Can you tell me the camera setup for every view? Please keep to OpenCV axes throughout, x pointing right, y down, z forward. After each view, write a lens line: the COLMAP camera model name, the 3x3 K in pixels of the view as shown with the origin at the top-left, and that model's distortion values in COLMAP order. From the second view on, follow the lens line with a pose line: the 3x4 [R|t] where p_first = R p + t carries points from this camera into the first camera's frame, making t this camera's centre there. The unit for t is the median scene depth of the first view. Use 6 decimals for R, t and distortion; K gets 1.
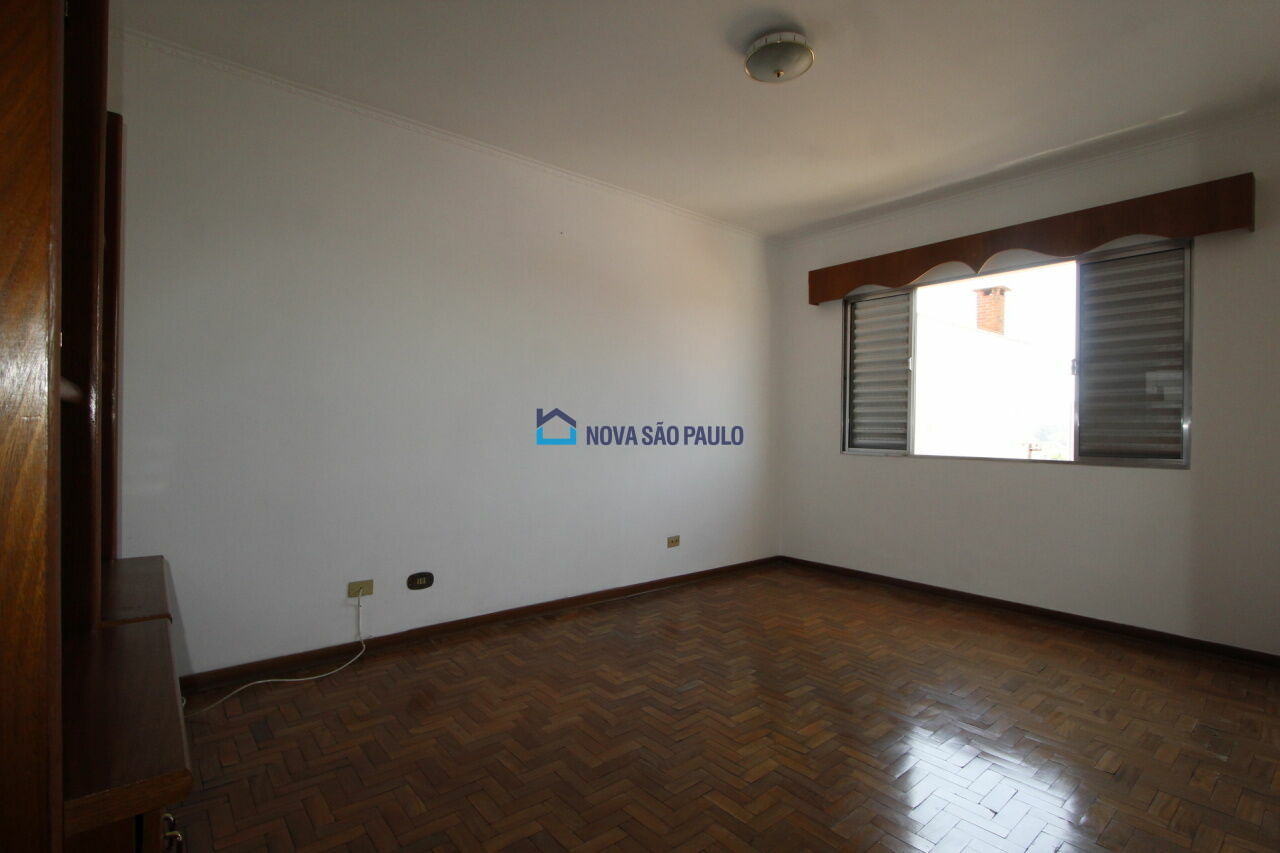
lens RADIAL K [[591.7, 0, 635.4], [0, 591.7, 433.6], [0, 0, 1]] dist [-0.017035, 0.001648]
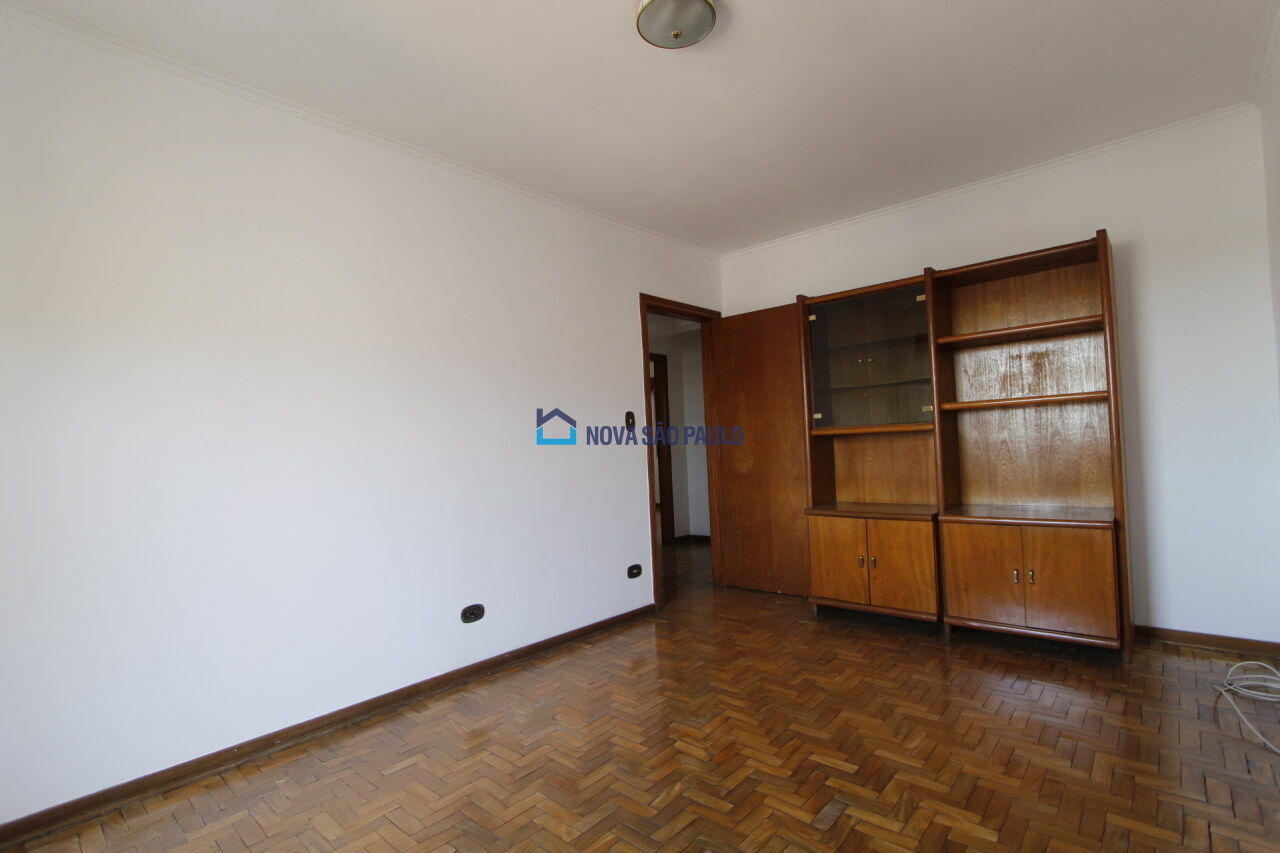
lens RADIAL K [[591.7, 0, 635.4], [0, 591.7, 433.6], [0, 0, 1]] dist [-0.017035, 0.001648]
pose [[-0.988570, 0.024114, -0.148821, 0.346194], [0.026407, 0.999561, -0.013454, -0.010425], [0.148431, -0.017231, -0.988773, 1.408628]]
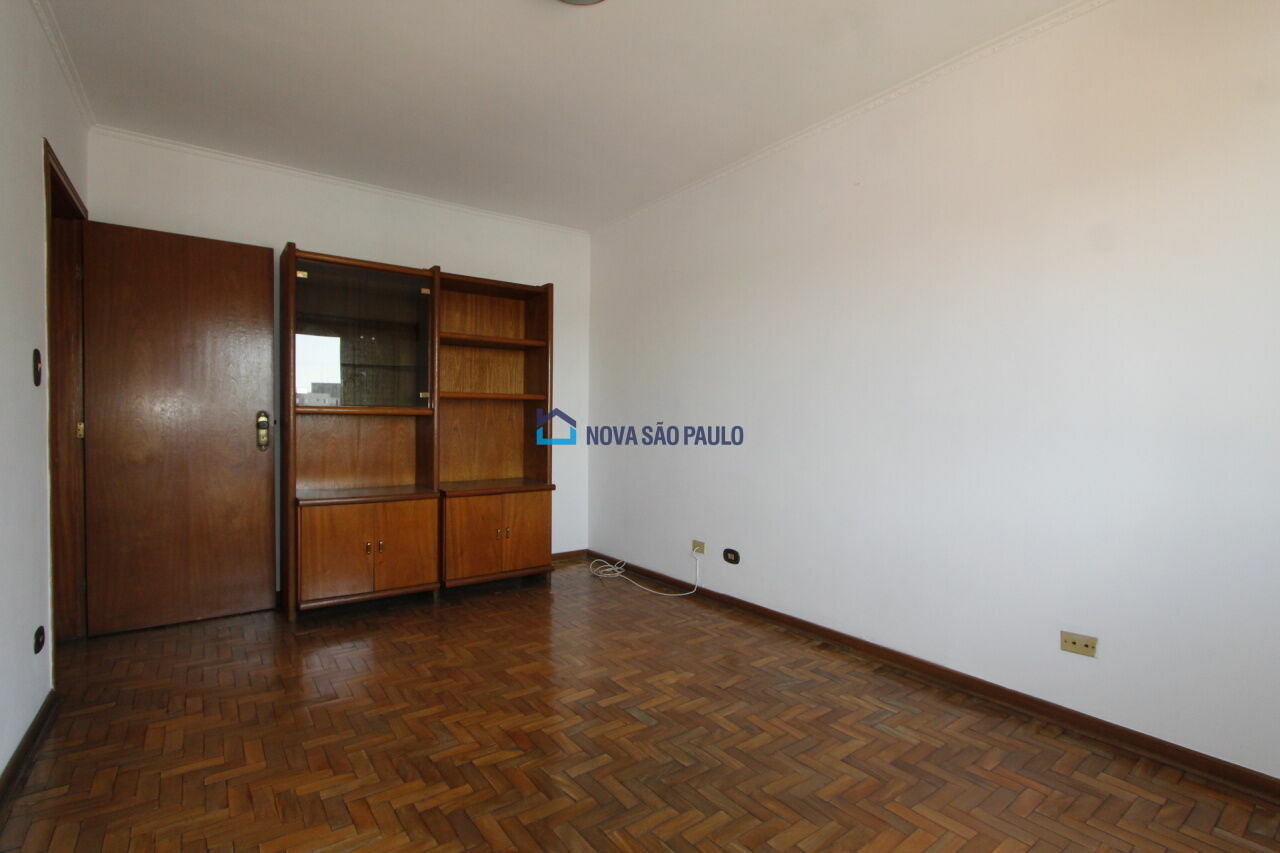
lens RADIAL K [[591.7, 0, 635.4], [0, 591.7, 433.6], [0, 0, 1]] dist [-0.017035, 0.001648]
pose [[-0.053289, 0.003140, -0.998574, 0.817911], [-0.019995, 0.999791, 0.004211, 0.007108], [0.998379, 0.020191, -0.053215, 0.878566]]
